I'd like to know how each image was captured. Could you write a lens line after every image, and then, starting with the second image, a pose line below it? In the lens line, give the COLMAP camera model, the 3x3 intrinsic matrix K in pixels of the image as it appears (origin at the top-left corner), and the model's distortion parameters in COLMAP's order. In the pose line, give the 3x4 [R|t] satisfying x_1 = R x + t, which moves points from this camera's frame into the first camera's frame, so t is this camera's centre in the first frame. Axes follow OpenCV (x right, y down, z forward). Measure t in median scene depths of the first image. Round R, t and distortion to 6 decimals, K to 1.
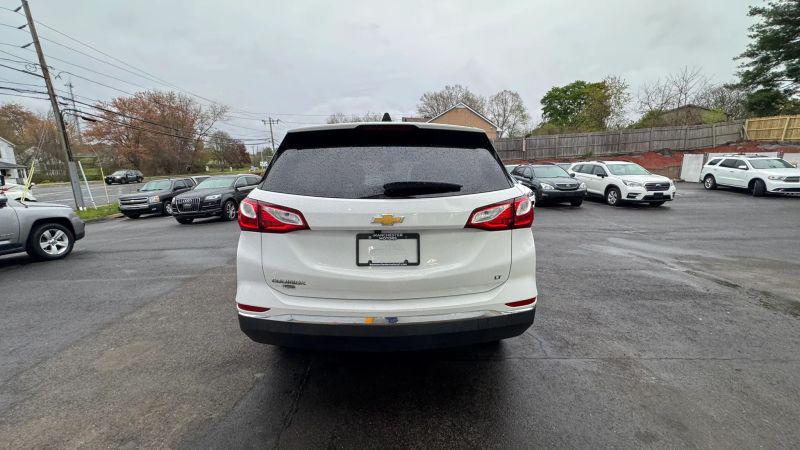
lens RADIAL K [[317.8, 0, 399.9], [0, 317.8, 227.1], [0, 0, 1]] dist [-0.003510, 0.000291]
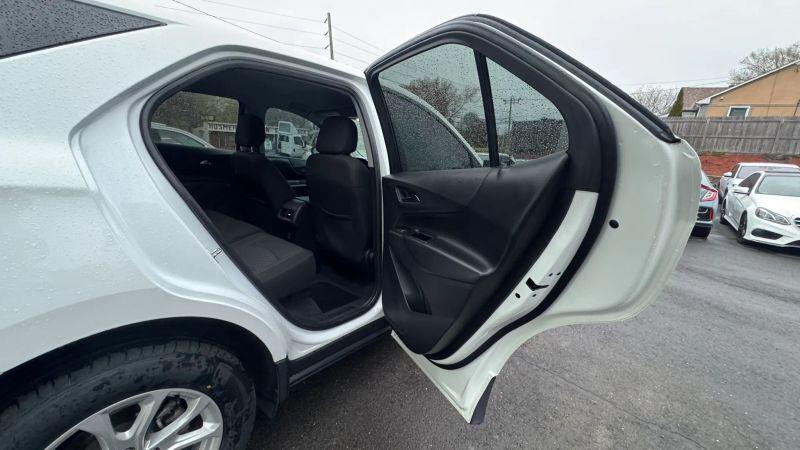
lens RADIAL K [[317.8, 0, 399.9], [0, 317.8, 227.1], [0, 0, 1]] dist [-0.003510, 0.000291]
pose [[0.748418, 0.215777, -0.627144, 0.057299], [-0.183032, 0.976072, 0.117405, -0.011739], [0.637471, 0.026920, 0.770004, 0.077981]]
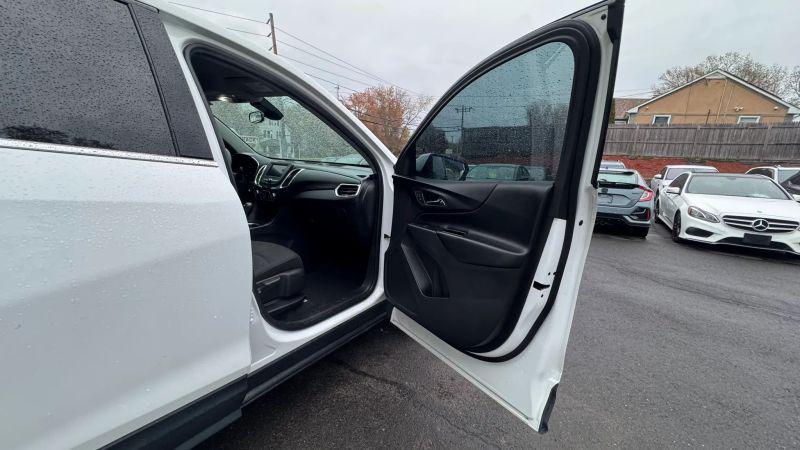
lens RADIAL K [[317.8, 0, 399.9], [0, 317.8, 227.1], [0, 0, 1]] dist [-0.003510, 0.000291]
pose [[0.826624, 0.174954, -0.534868, 0.055685], [-0.161409, 0.984222, 0.072484, -0.013180], [0.539110, 0.026416, 0.841821, 0.101919]]
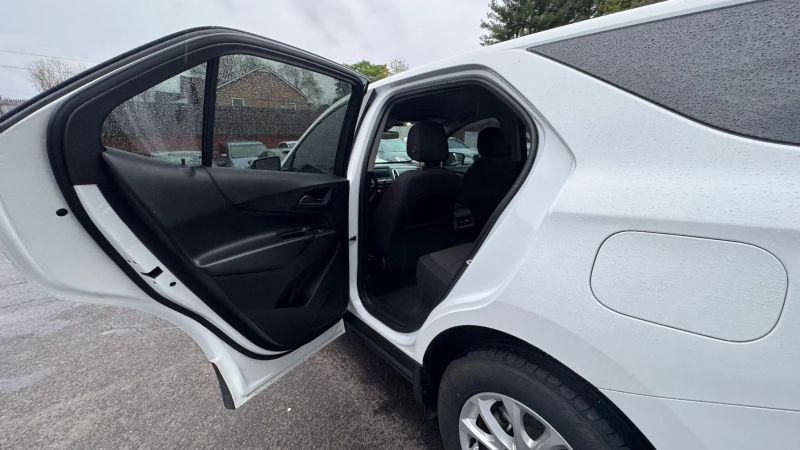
lens RADIAL K [[317.8, 0, 399.9], [0, 317.8, 227.1], [0, 0, 1]] dist [-0.003510, 0.000291]
pose [[0.815326, -0.145933, 0.560310, -0.054025], [0.103932, 0.988885, 0.106321, -0.010373], [-0.569598, -0.028452, 0.821431, 0.068199]]
